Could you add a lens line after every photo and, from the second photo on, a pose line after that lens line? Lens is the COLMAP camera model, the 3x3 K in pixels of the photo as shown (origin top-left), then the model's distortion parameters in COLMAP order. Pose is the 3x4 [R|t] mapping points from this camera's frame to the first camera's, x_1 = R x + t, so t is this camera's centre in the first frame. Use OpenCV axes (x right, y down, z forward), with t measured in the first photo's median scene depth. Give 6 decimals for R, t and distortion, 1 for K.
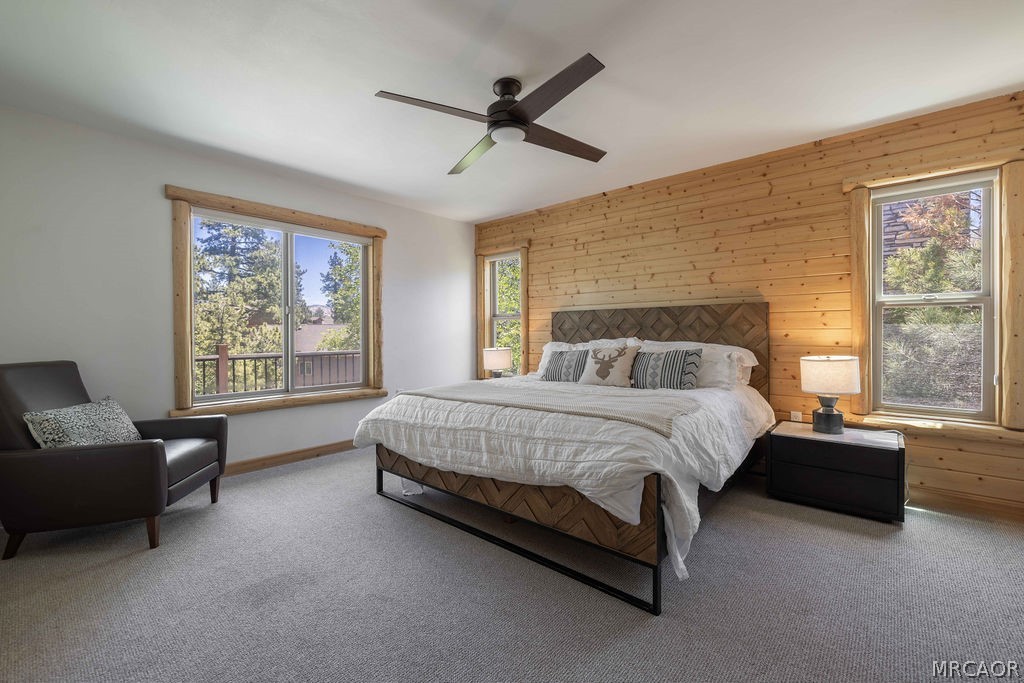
lens RADIAL K [[434.0, 0, 509.0], [0, 434.0, 338.1], [0, 0, 1]] dist [0.001998, 0.000858]
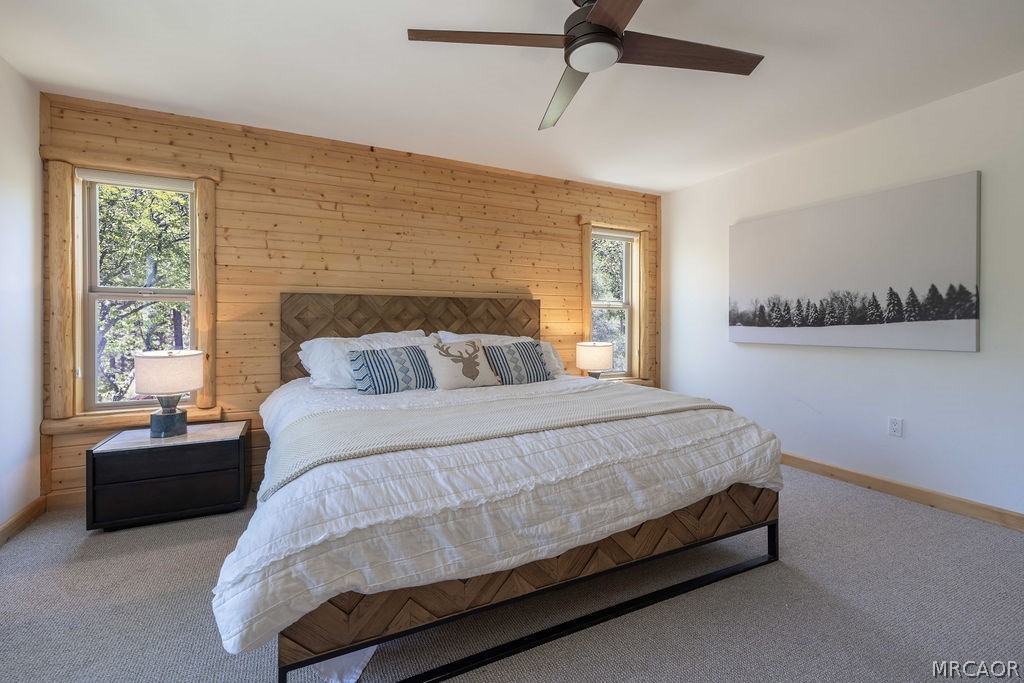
lens RADIAL K [[441.5, 0, 487.7], [0, 441.5, 326.1], [0, 0, 1]] dist [0.001684, 0.000129]
pose [[0.389671, 0.001686, 0.920953, -0.497933], [0.006908, 0.999965, -0.004754, -0.004650], [-0.920928, 0.008214, 0.389645, 0.565760]]
